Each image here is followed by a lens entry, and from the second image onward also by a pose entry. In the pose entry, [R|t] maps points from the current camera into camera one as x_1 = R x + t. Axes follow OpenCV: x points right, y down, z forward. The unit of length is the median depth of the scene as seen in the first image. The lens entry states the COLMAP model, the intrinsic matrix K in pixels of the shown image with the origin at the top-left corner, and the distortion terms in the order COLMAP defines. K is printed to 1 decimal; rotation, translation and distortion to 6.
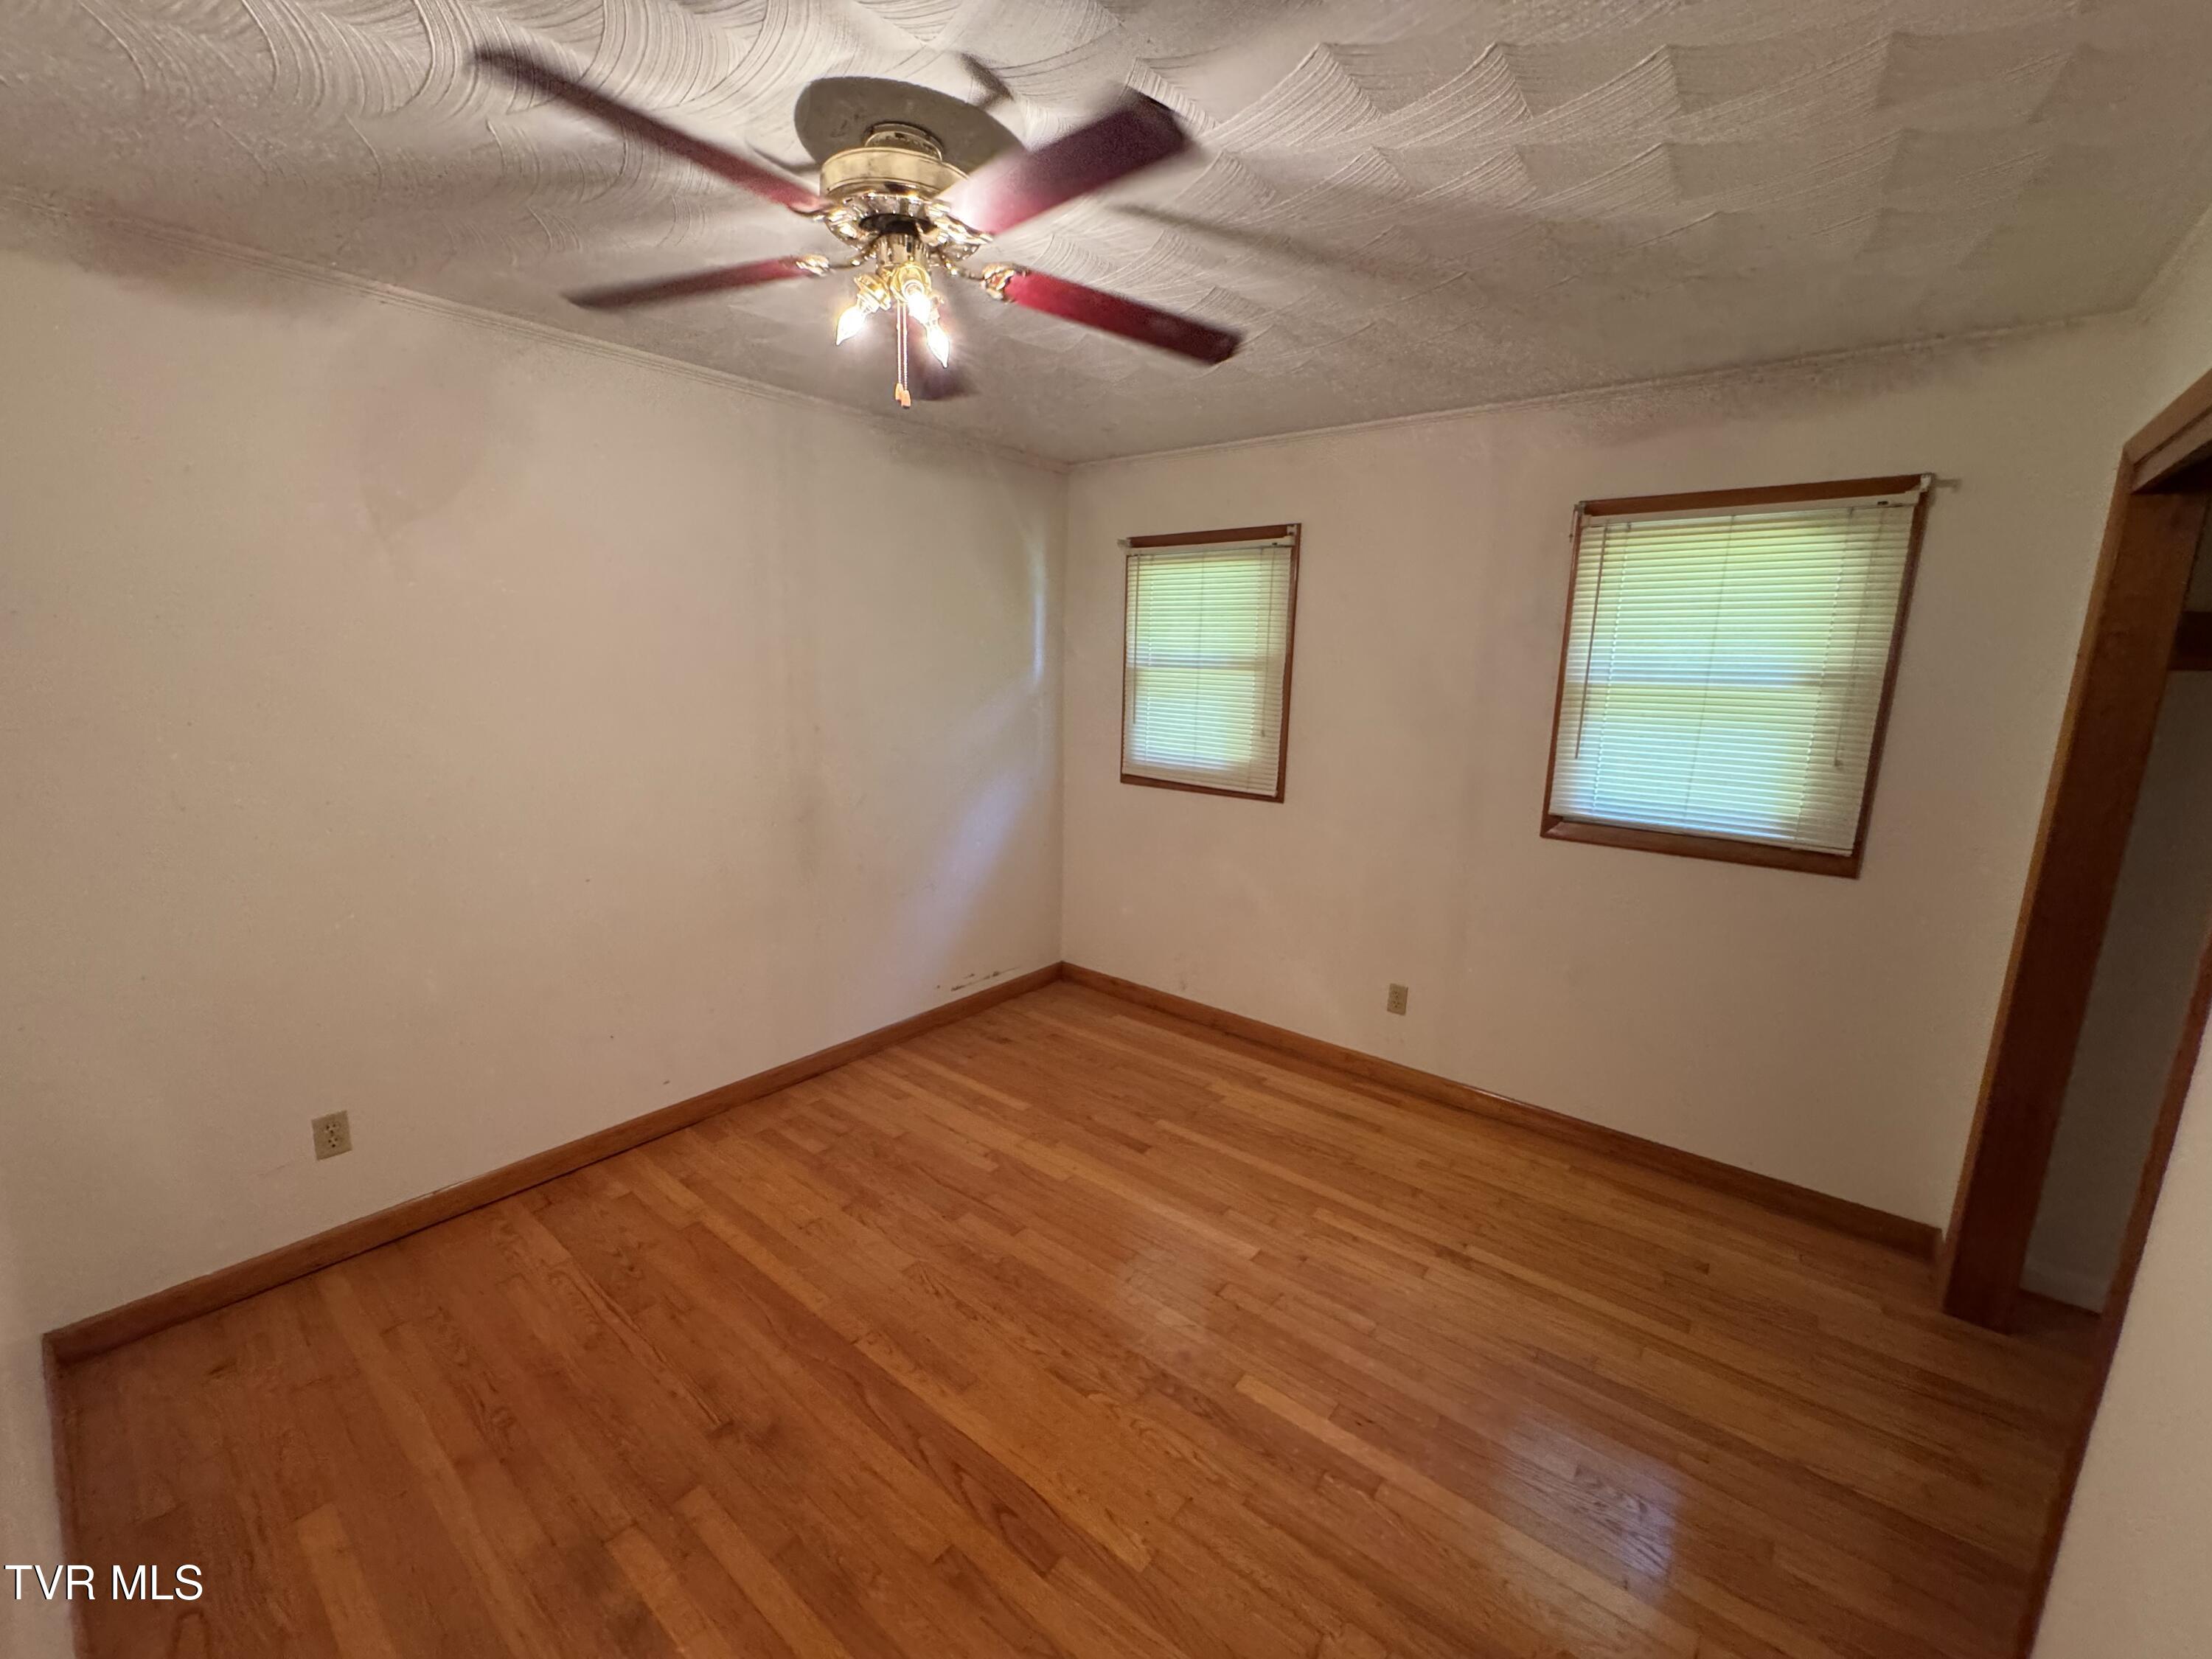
lens RADIAL K [[886.5, 0, 1106.3], [0, 886.5, 831.4], [0, 0, 1]] dist [-0.002889, 0.000117]
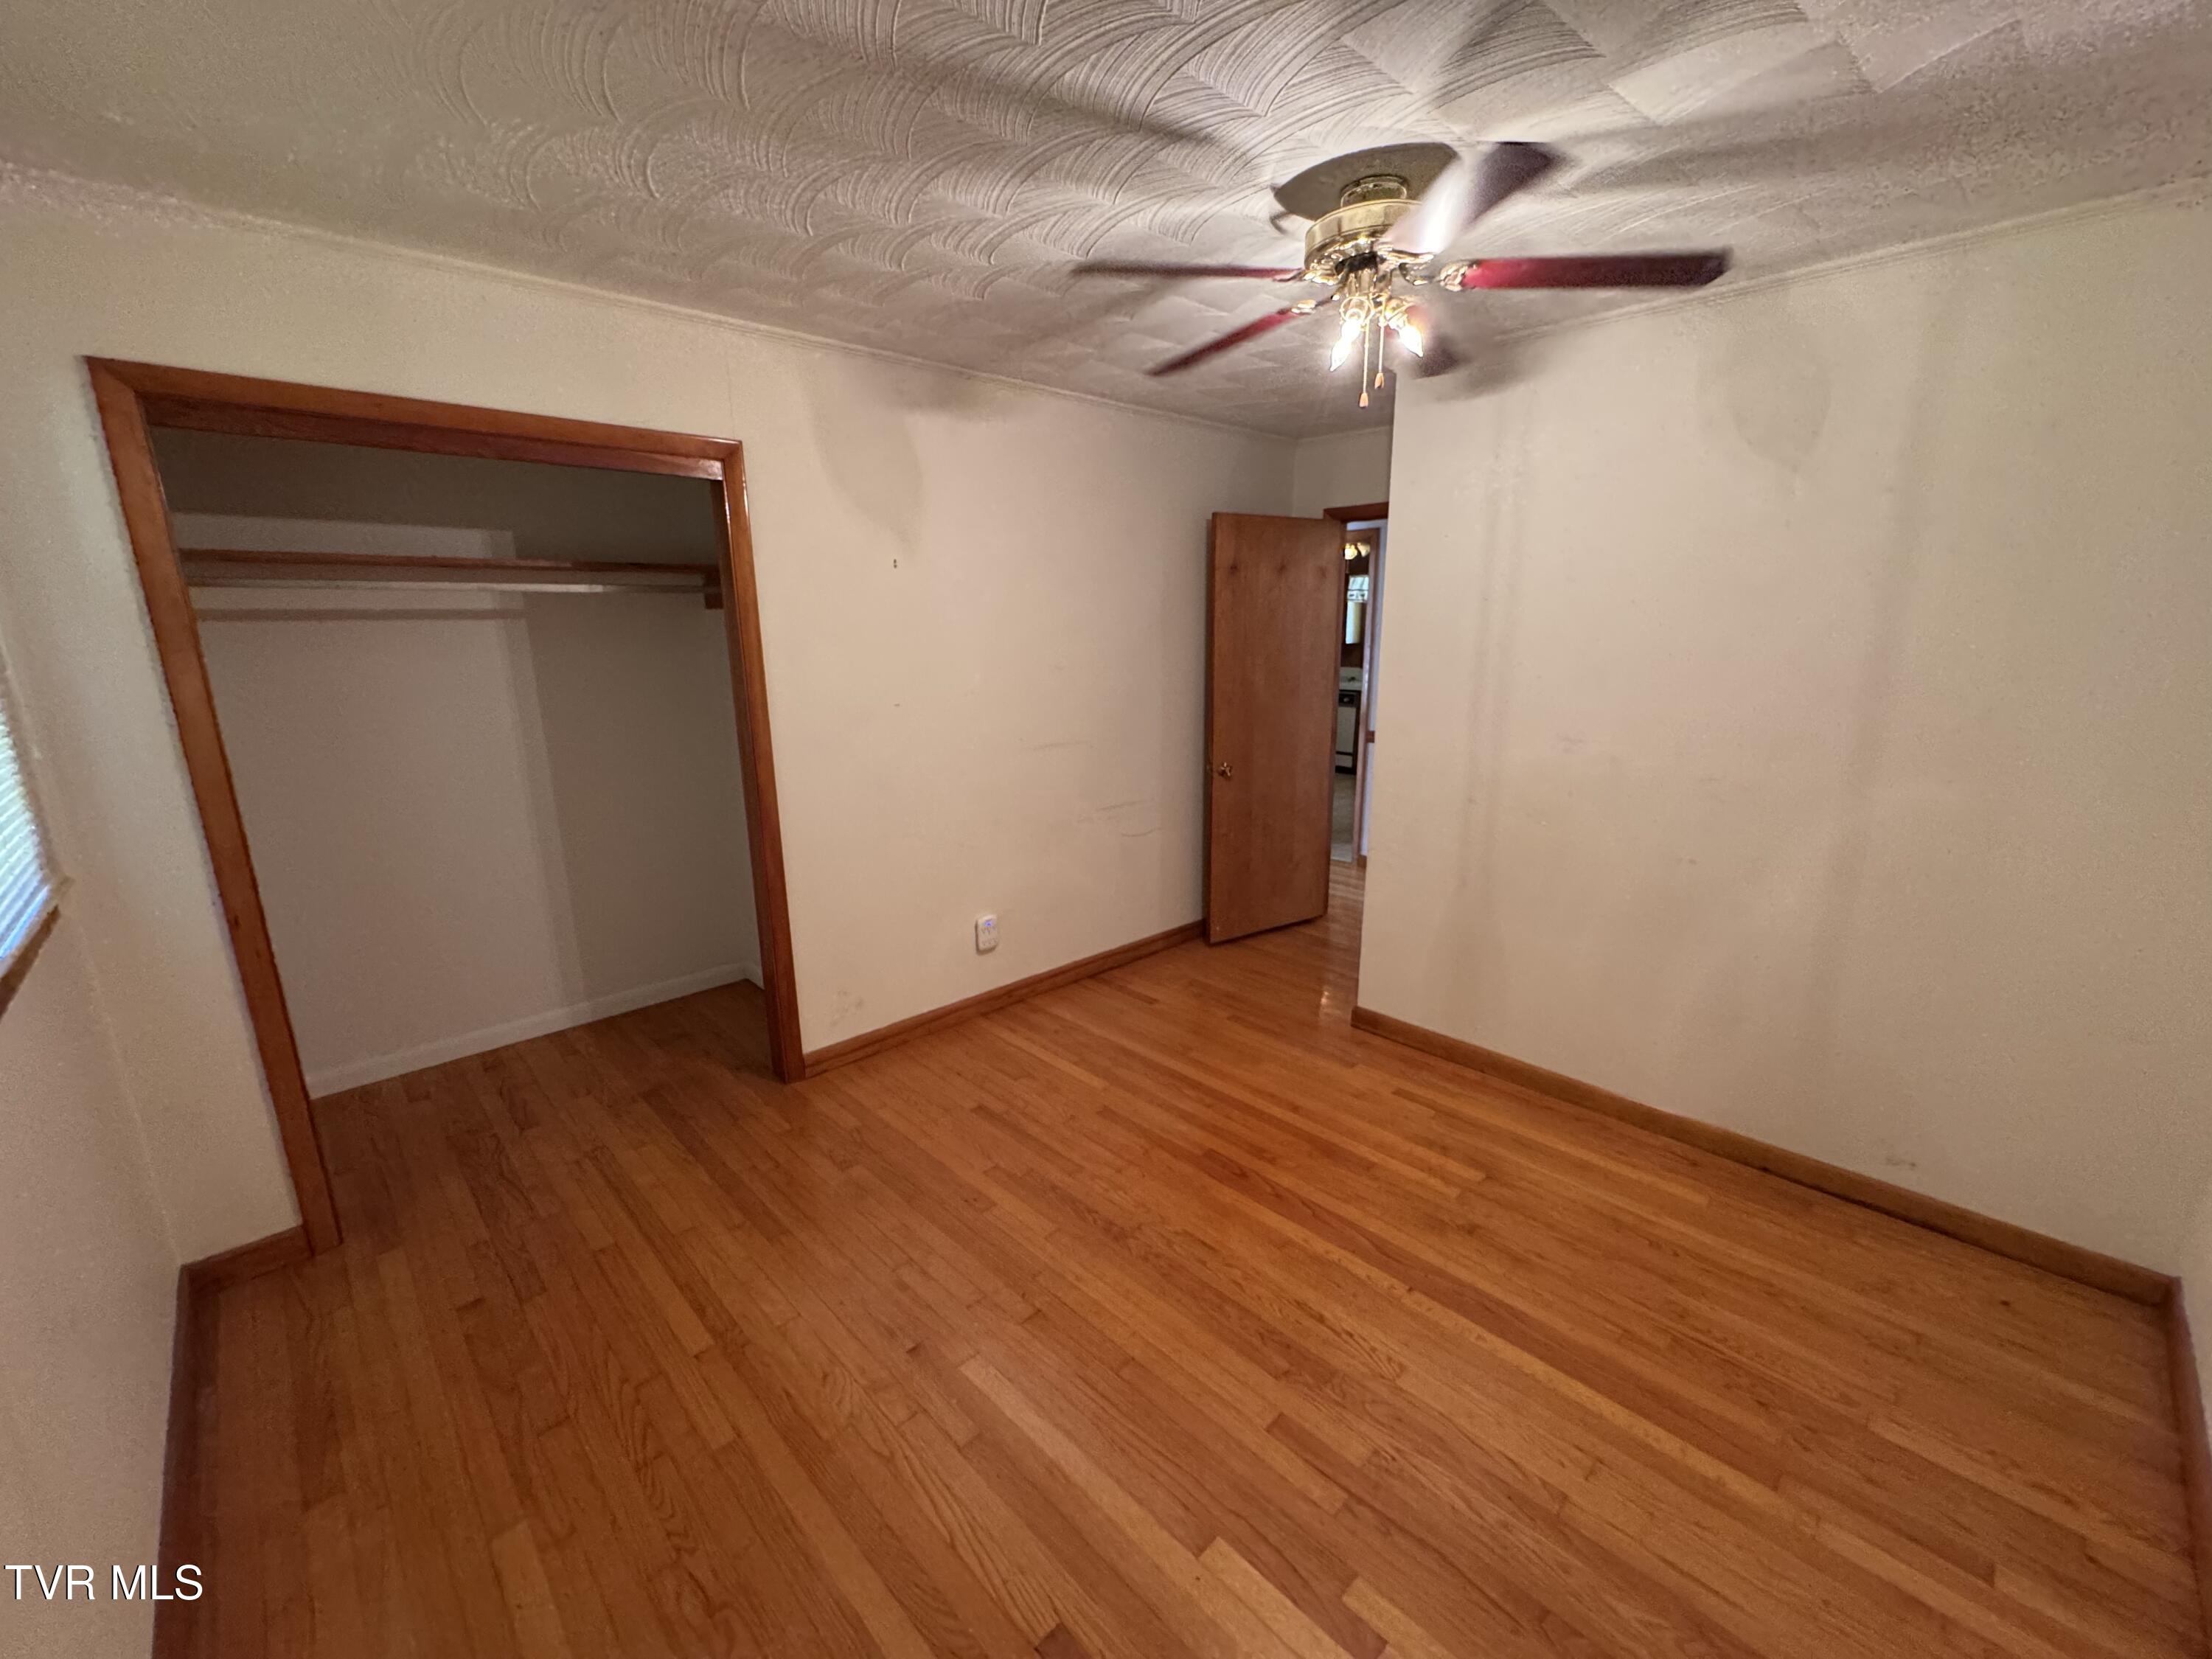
lens RADIAL K [[886.5, 0, 1108.5], [0, 886.5, 830.4], [0, 0, 1]] dist [-0.002889, 0.000117]
pose [[-0.992400, -0.044857, 0.114591, -0.032424], [0.006847, 0.909624, 0.415376, -0.341815], [-0.122867, 0.413004, -0.902403, 1.792747]]
